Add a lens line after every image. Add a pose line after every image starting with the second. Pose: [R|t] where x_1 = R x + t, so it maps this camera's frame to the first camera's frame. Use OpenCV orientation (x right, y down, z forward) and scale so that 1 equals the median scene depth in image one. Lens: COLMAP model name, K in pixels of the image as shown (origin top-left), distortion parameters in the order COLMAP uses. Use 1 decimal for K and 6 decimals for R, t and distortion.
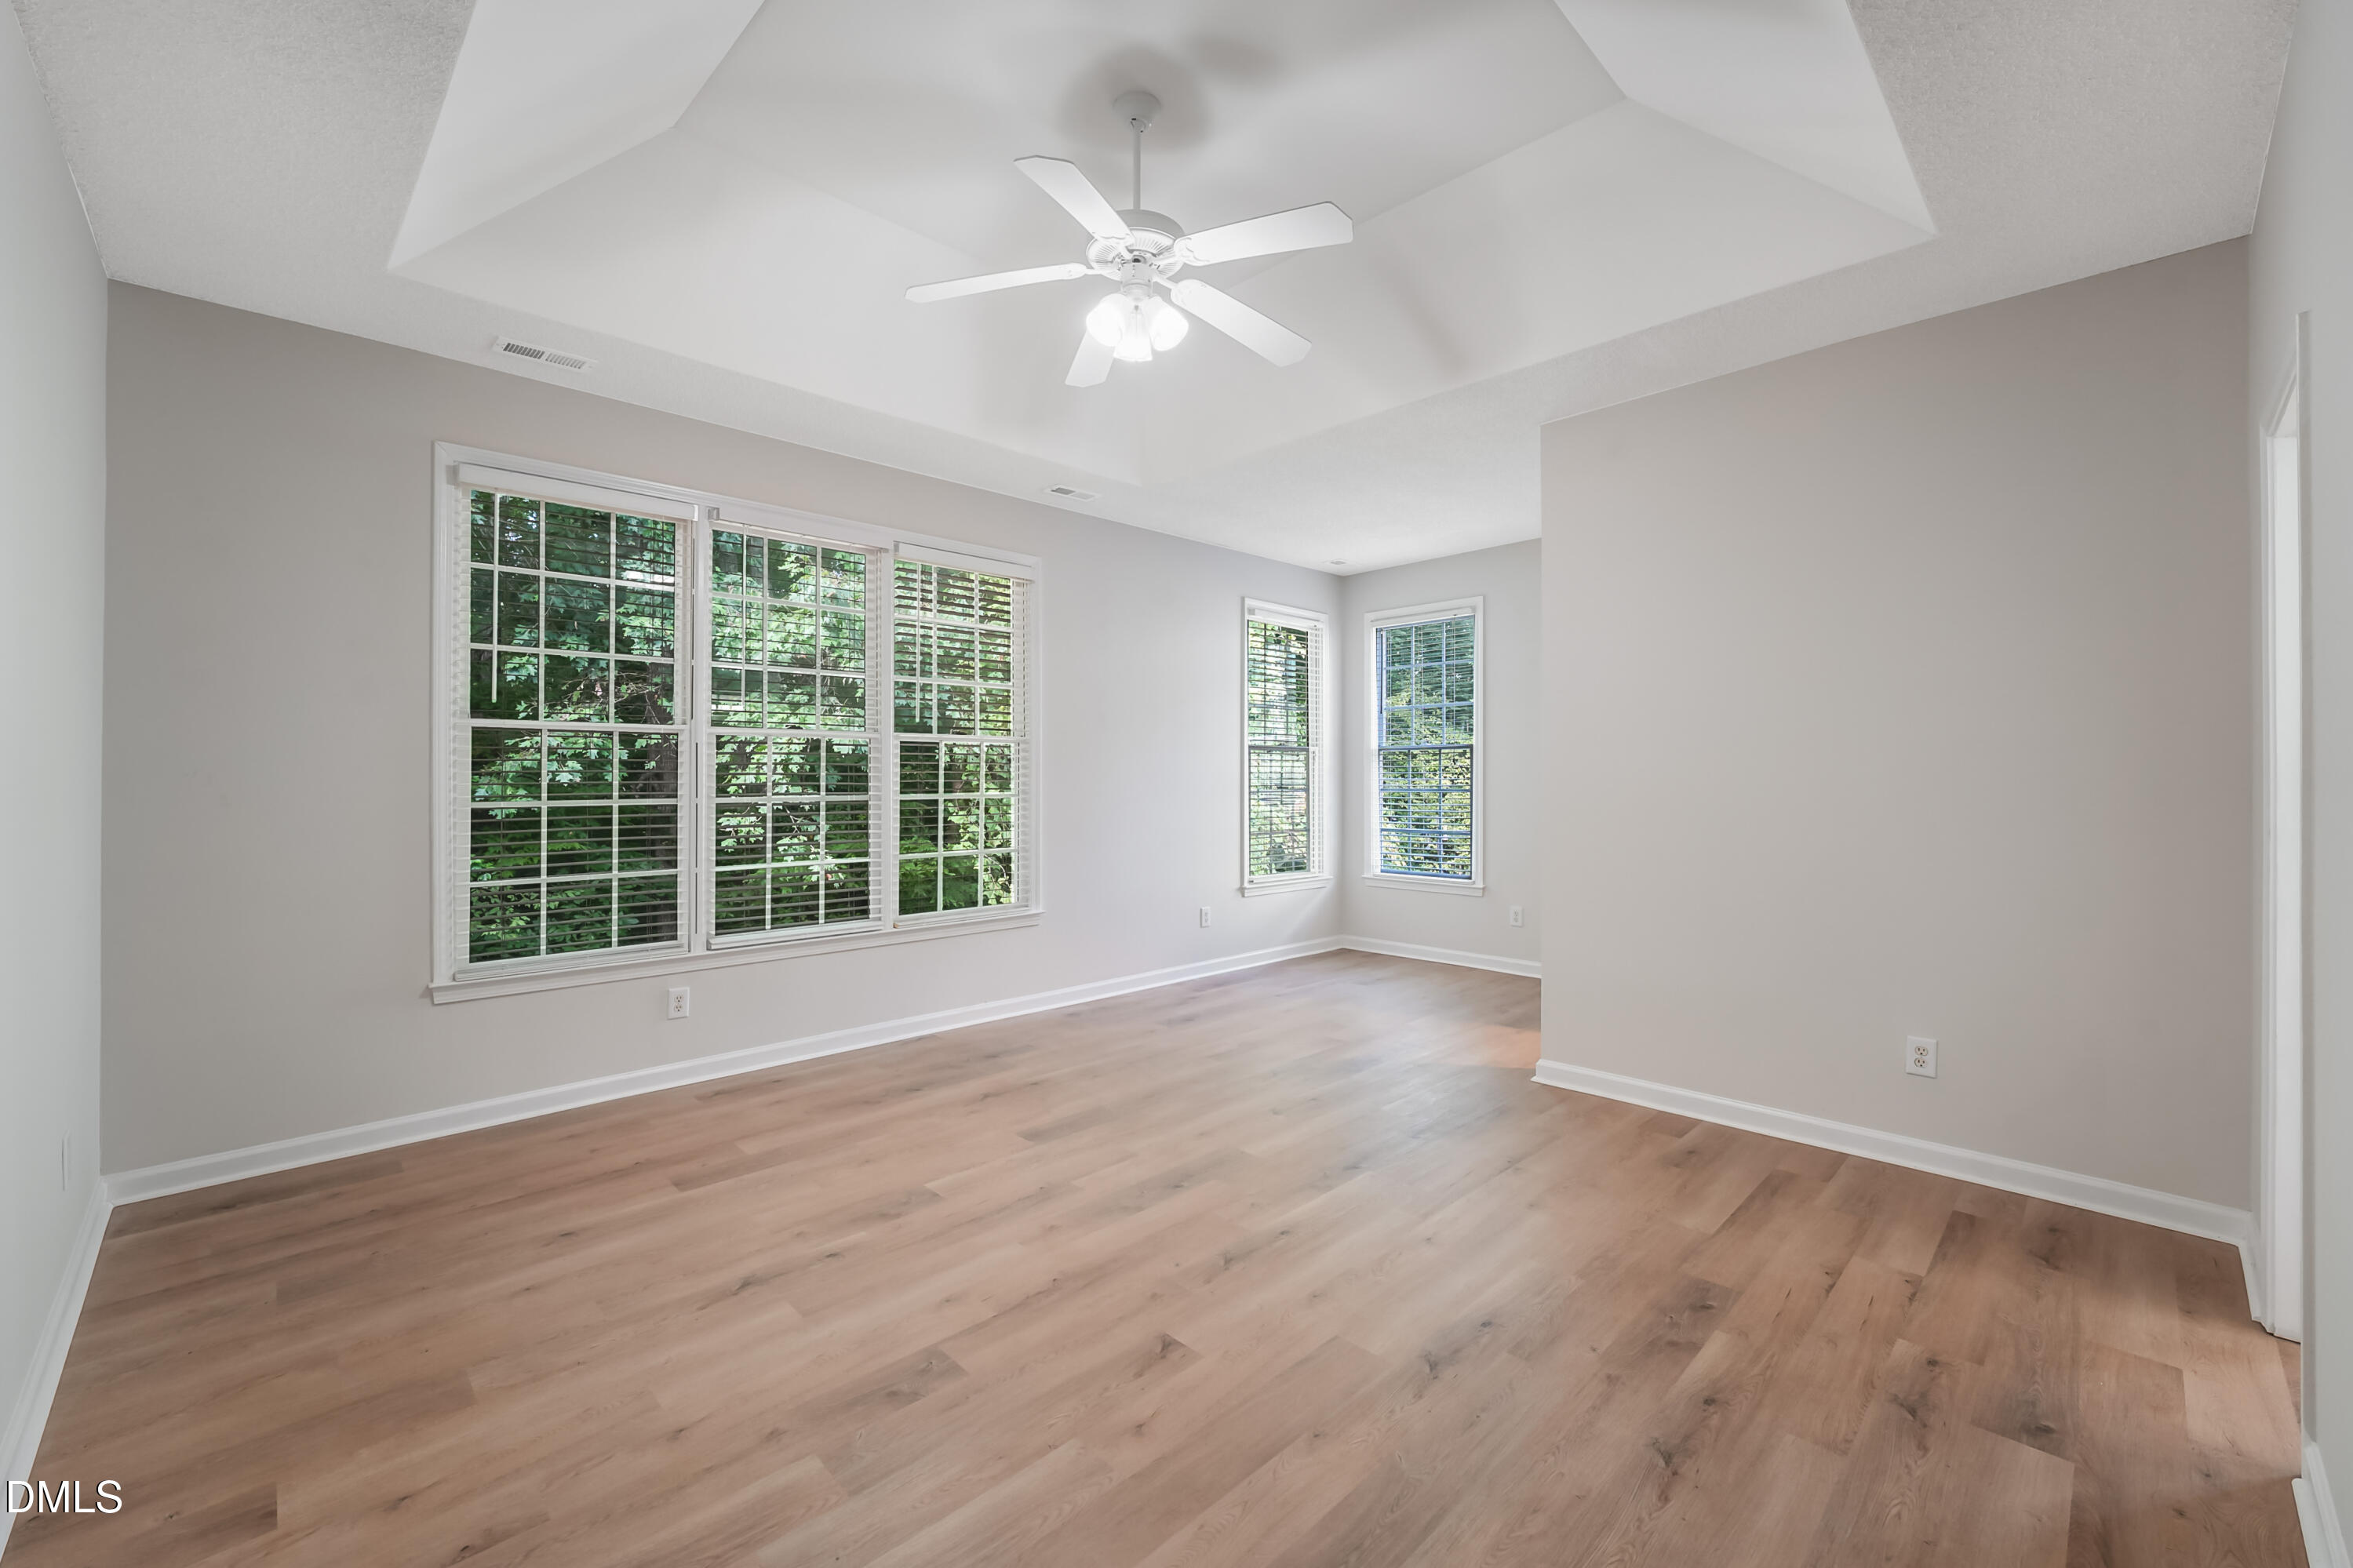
lens RADIAL K [[958.8, 0, 1179.6], [0, 958.8, 767.0], [0, 0, 1]] dist [-0.018113, 0.000059]
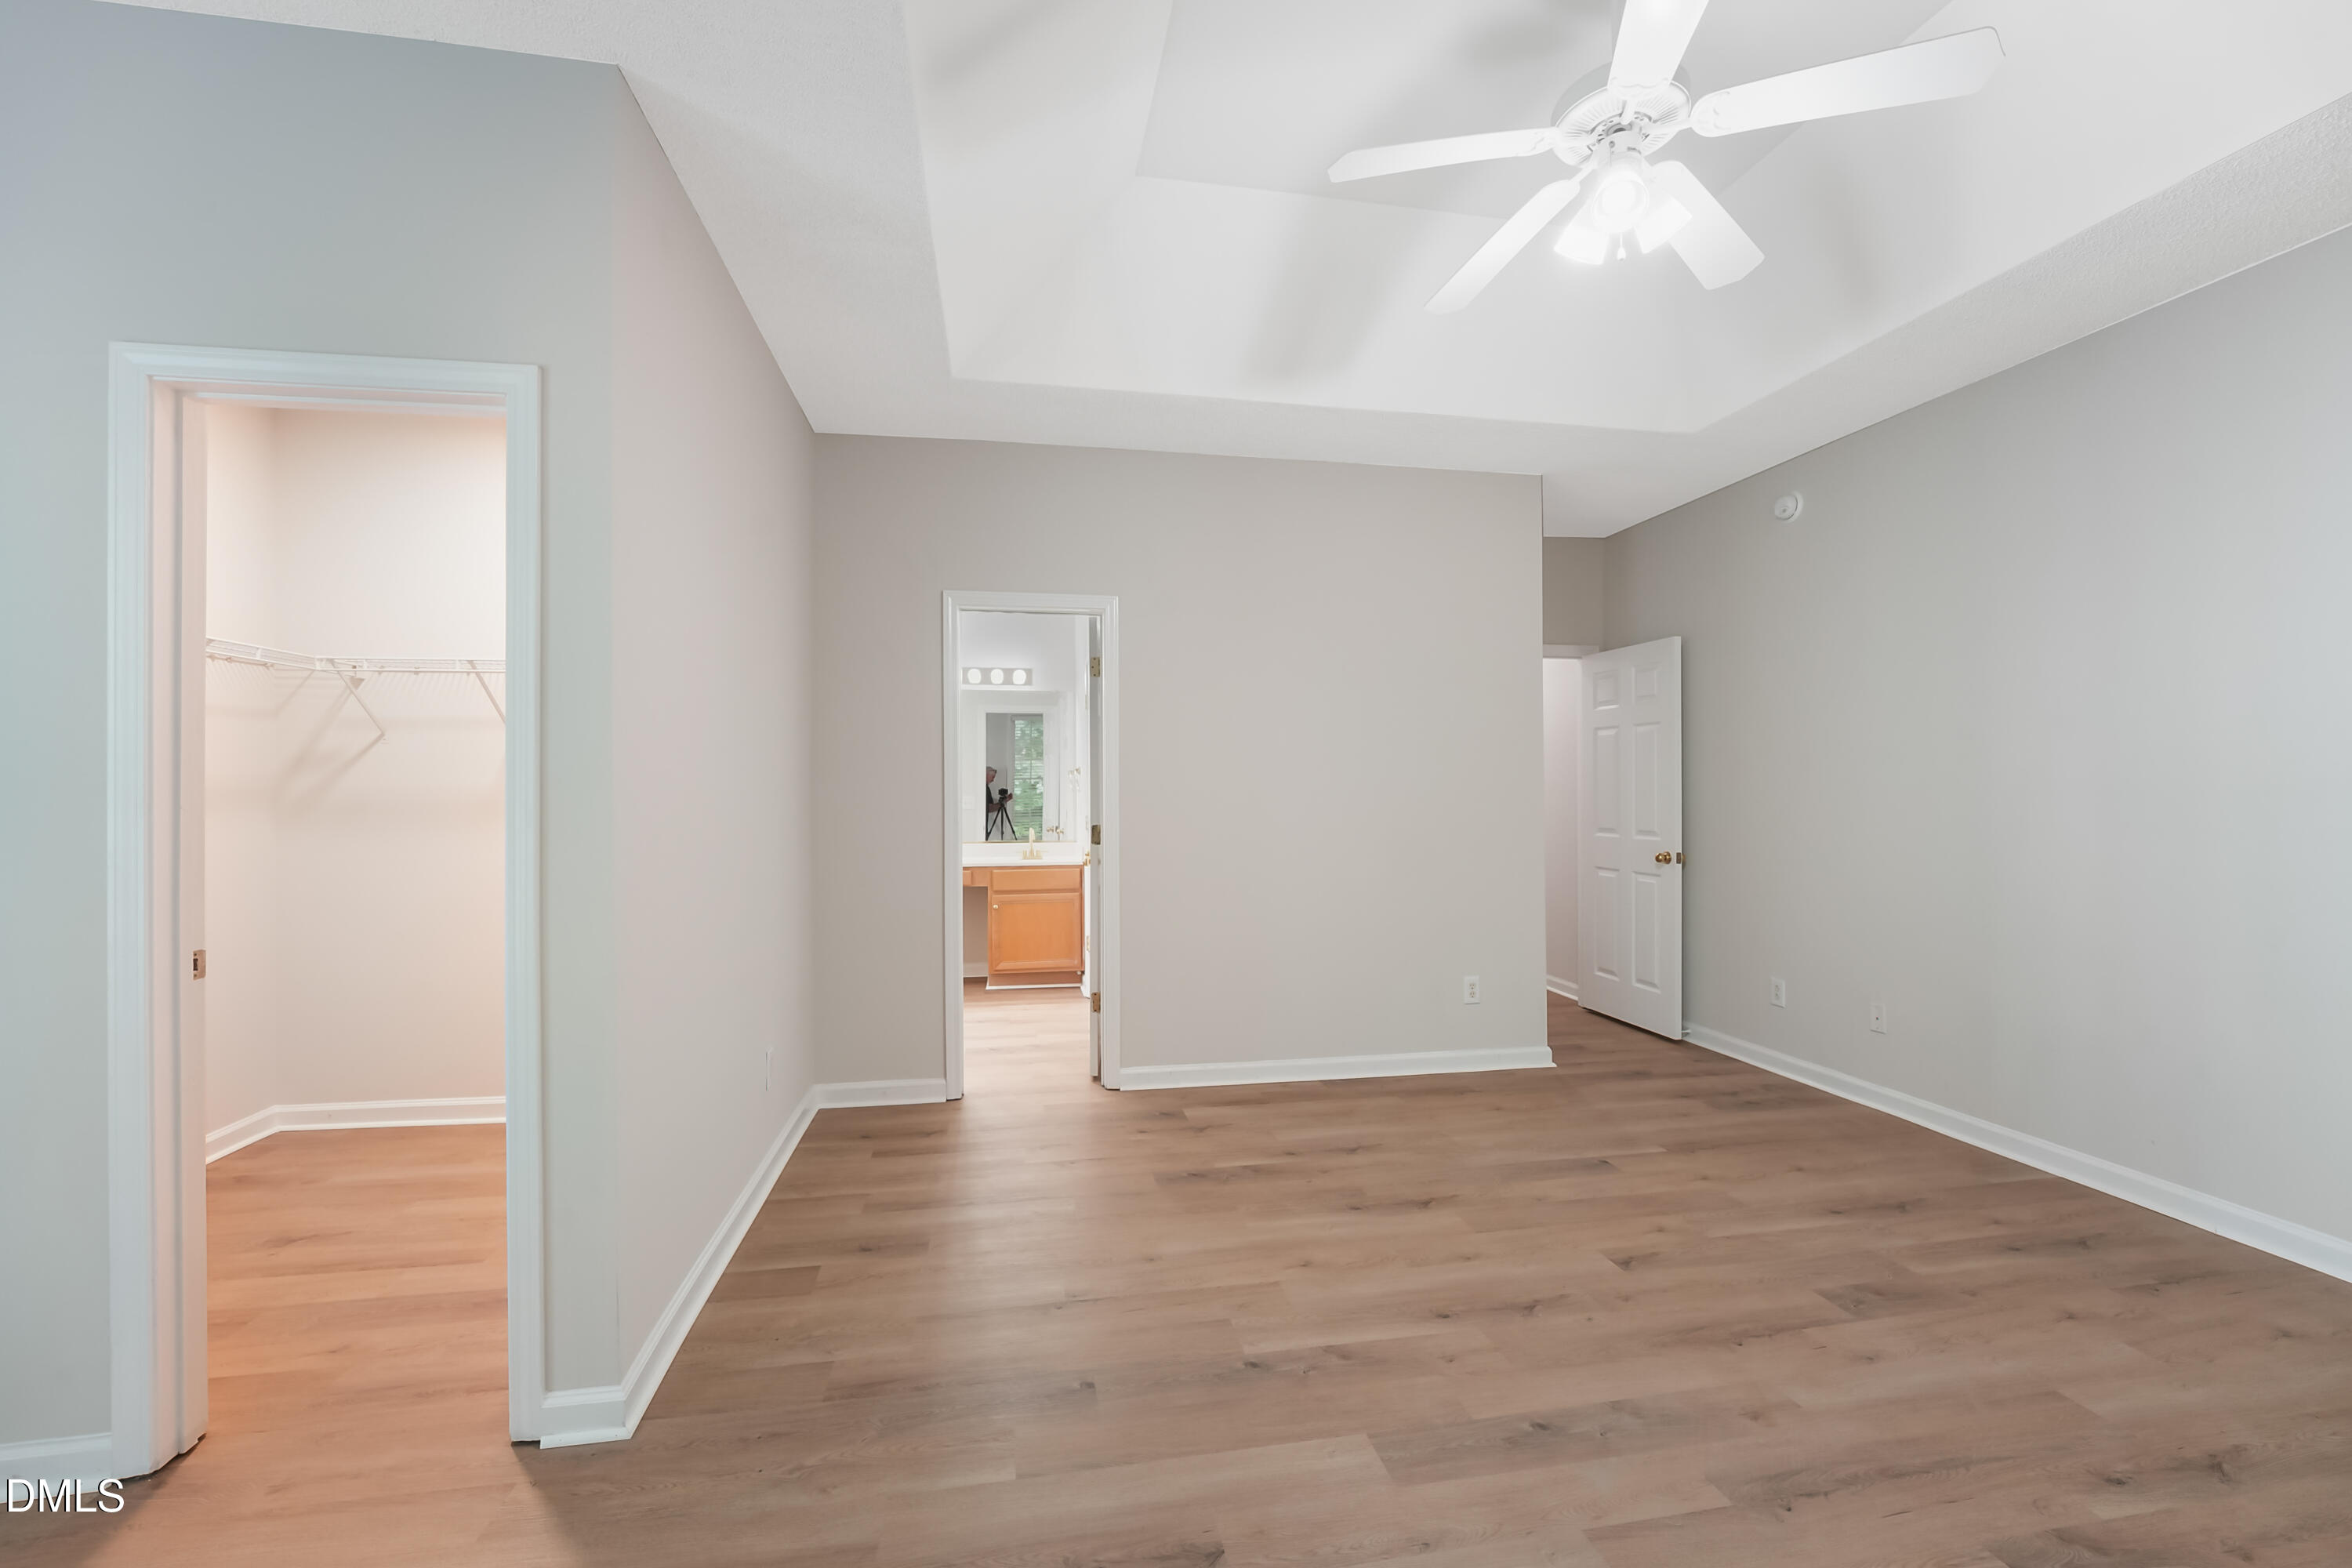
lens RADIAL K [[953.3, 0, 1166.0], [0, 953.3, 782.9], [0, 0, 1]] dist [-0.018056, 0.002875]
pose [[-0.820434, 0.004157, 0.571727, -0.199952], [-0.002617, 0.999936, -0.011026, 0.011936], [-0.571736, -0.010543, -0.820370, 2.078537]]
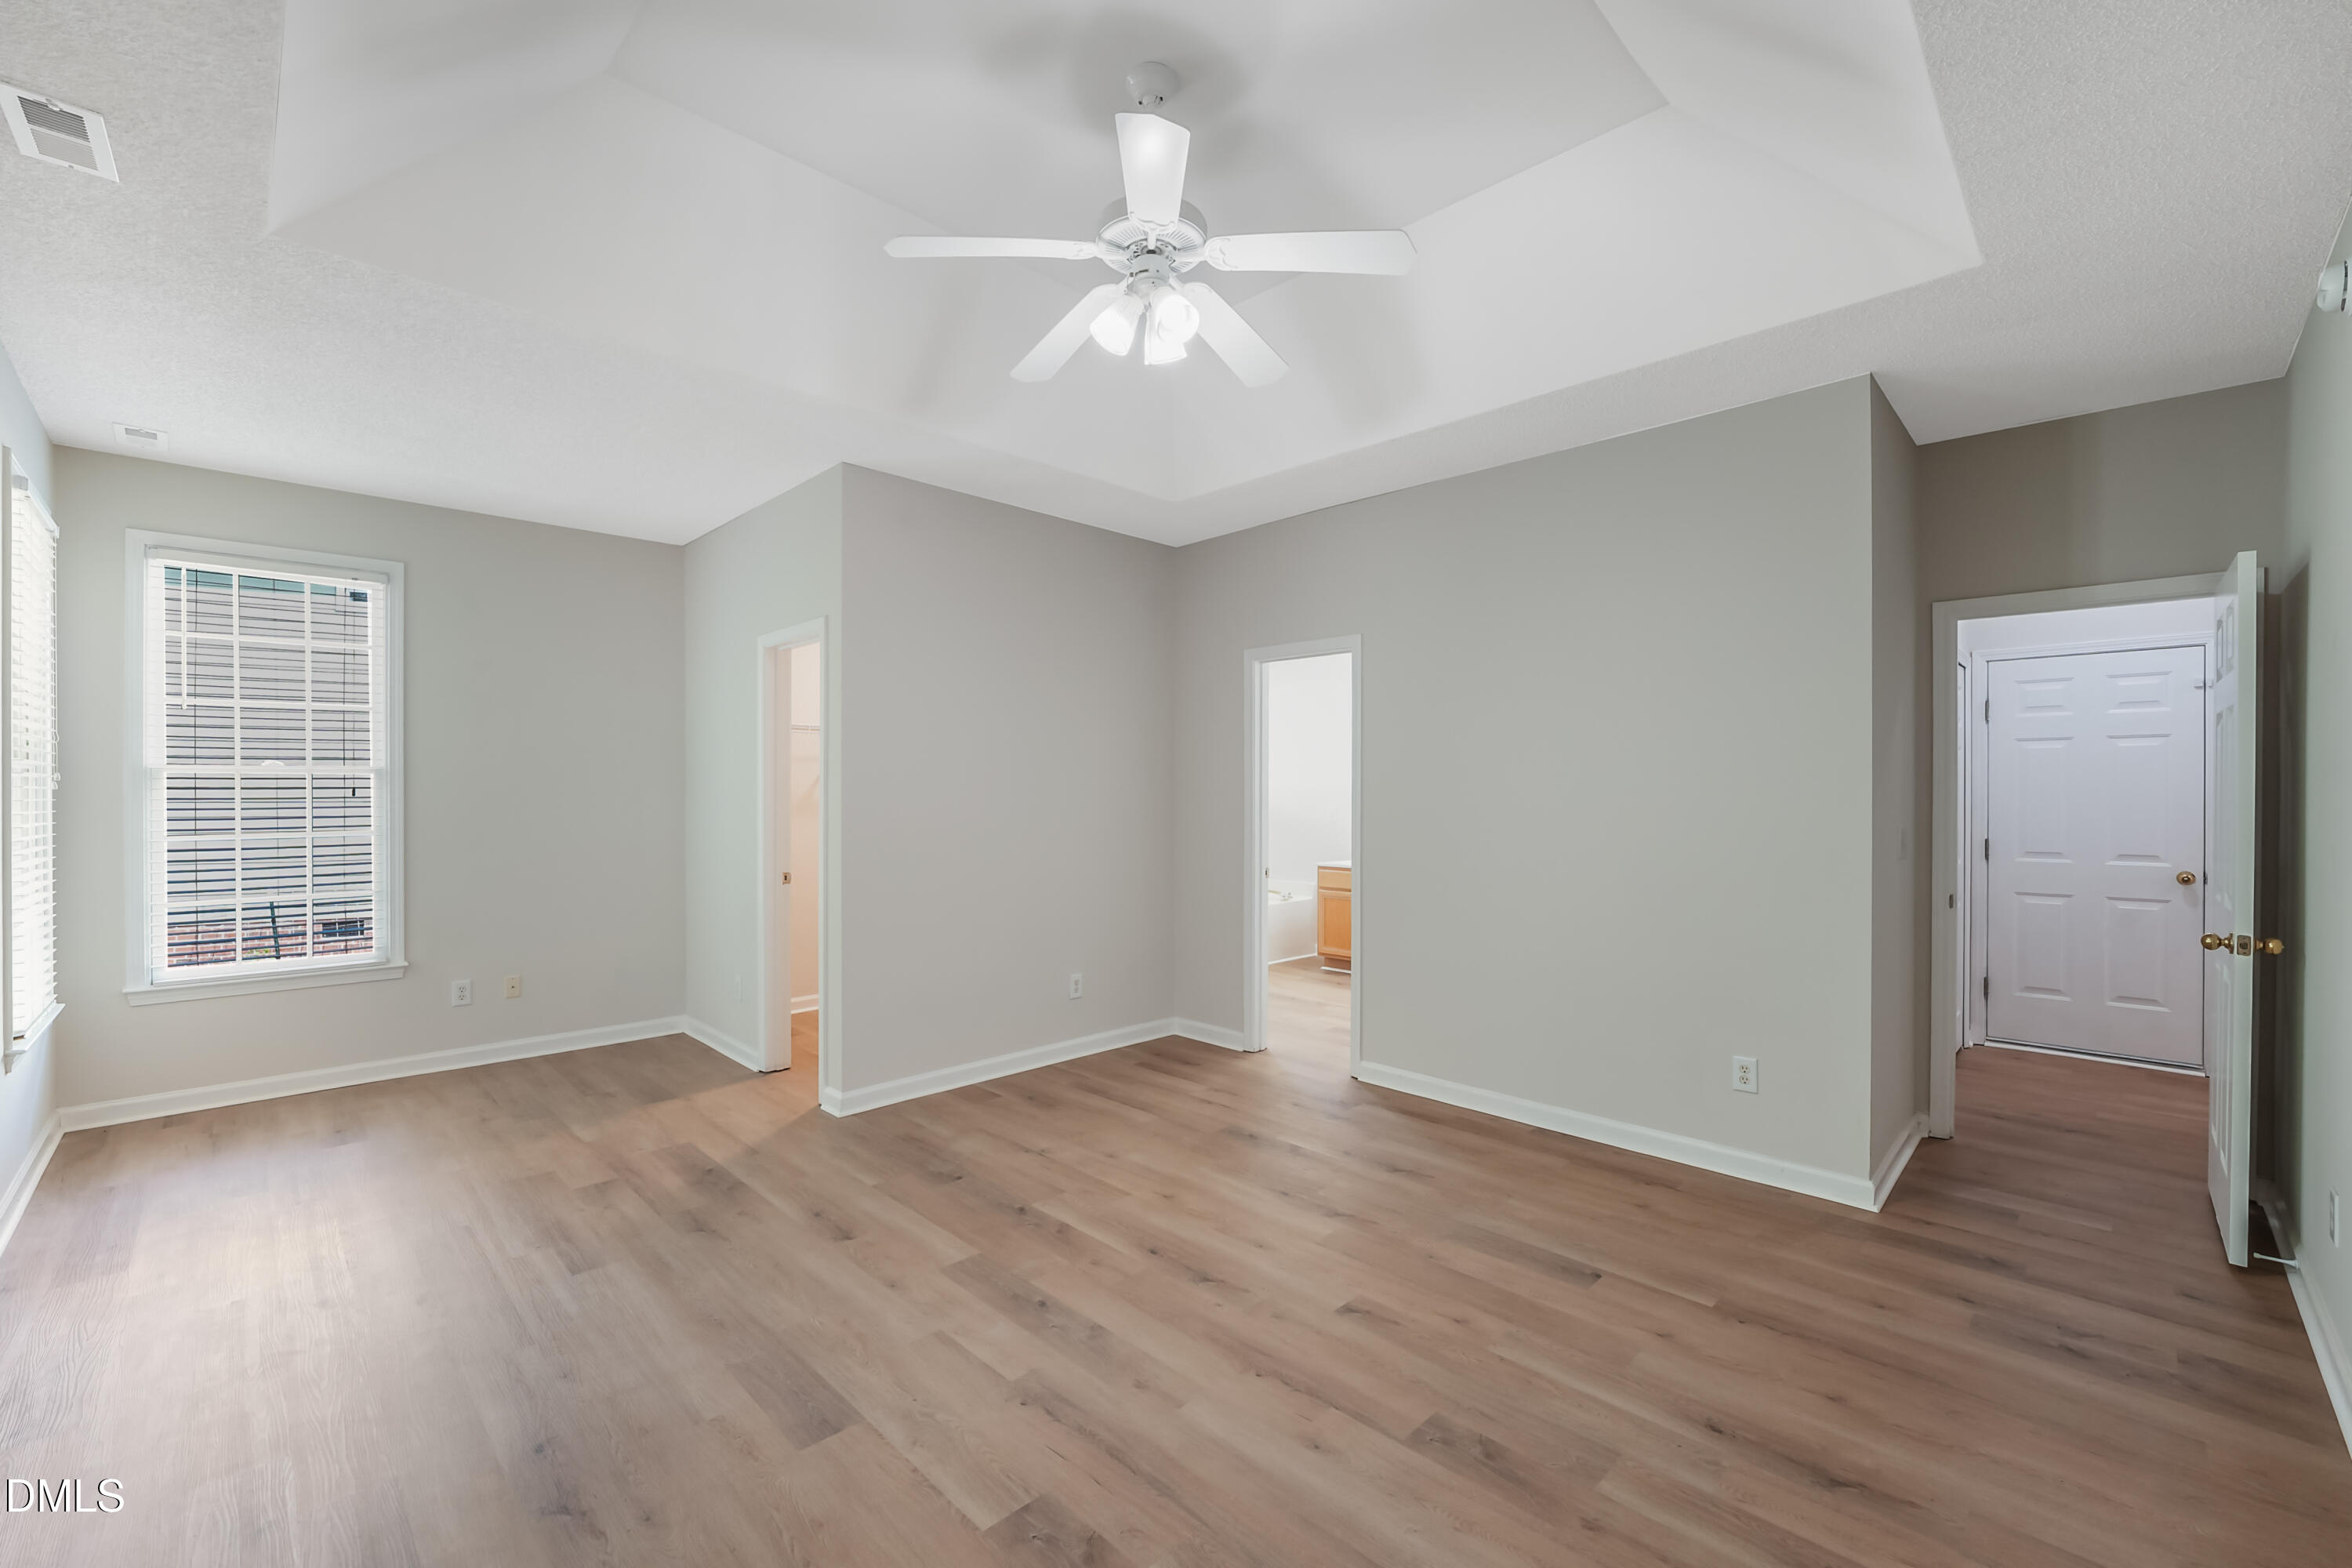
lens RADIAL K [[953.3, 0, 1166.0], [0, 953.3, 782.9], [0, 0, 1]] dist [-0.018056, 0.002875]
pose [[0.000365, 0.006755, 0.999977, -1.070384], [-0.007650, 0.999948, -0.006752, -0.034400], [-0.999971, -0.007647, 0.000417, 1.105290]]
